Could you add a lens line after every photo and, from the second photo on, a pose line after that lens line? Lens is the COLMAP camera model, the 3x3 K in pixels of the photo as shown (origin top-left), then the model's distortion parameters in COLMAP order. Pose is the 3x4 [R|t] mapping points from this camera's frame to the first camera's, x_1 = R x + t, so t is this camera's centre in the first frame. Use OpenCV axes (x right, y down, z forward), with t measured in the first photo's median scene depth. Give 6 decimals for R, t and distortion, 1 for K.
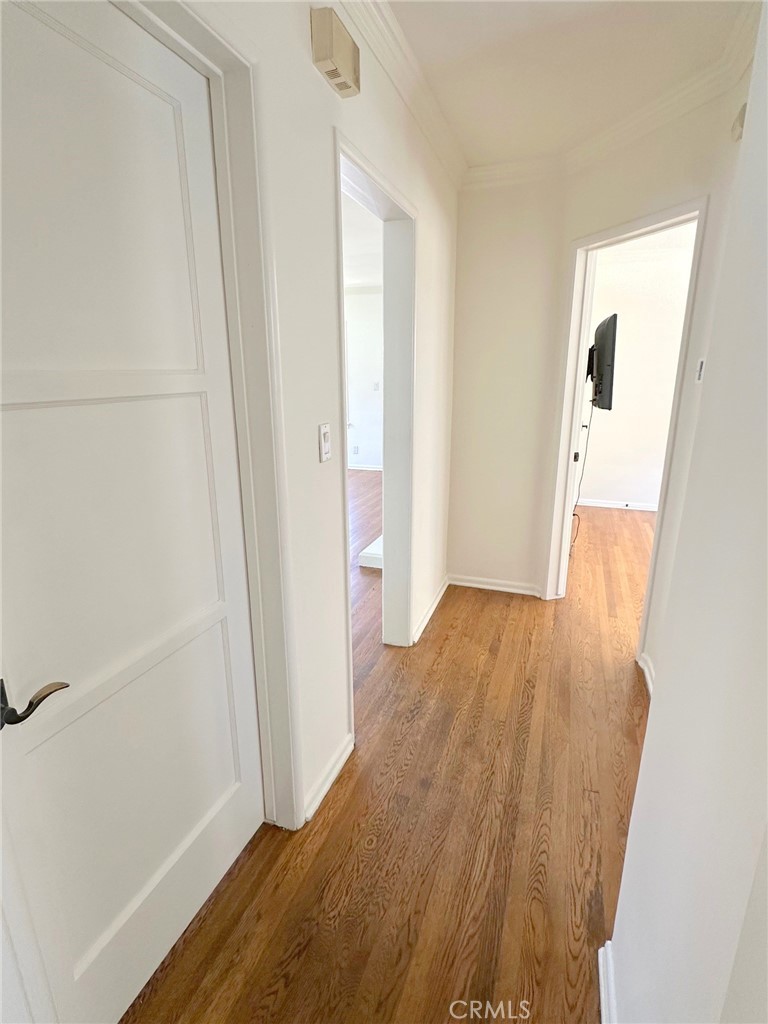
lens RADIAL K [[523.1, 0, 385.1], [0, 523.1, 513.6], [0, 0, 1]] dist [-0.001286, -0.000208]
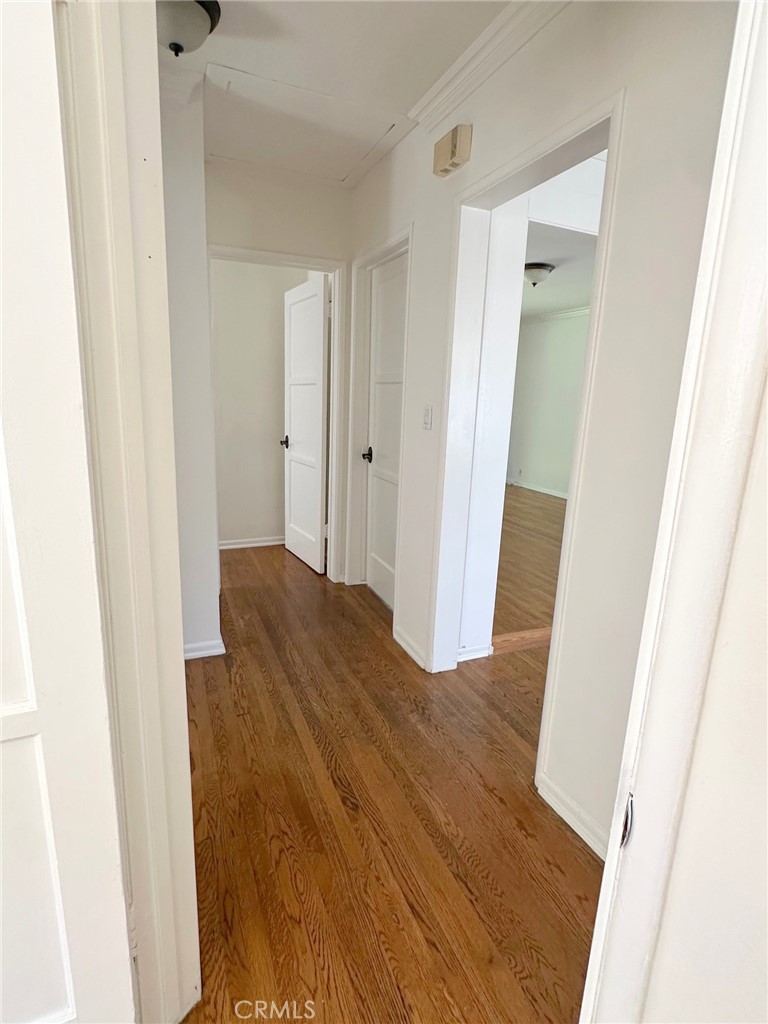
lens RADIAL K [[523.1, 0, 384.8], [0, 523.1, 511.2], [0, 0, 1]] dist [-0.001286, -0.000208]
pose [[-0.735442, 0.122294, -0.666461, 0.824448], [-0.213569, 0.891607, 0.399282, -0.384575], [0.643051, 0.435984, -0.629606, 1.621759]]
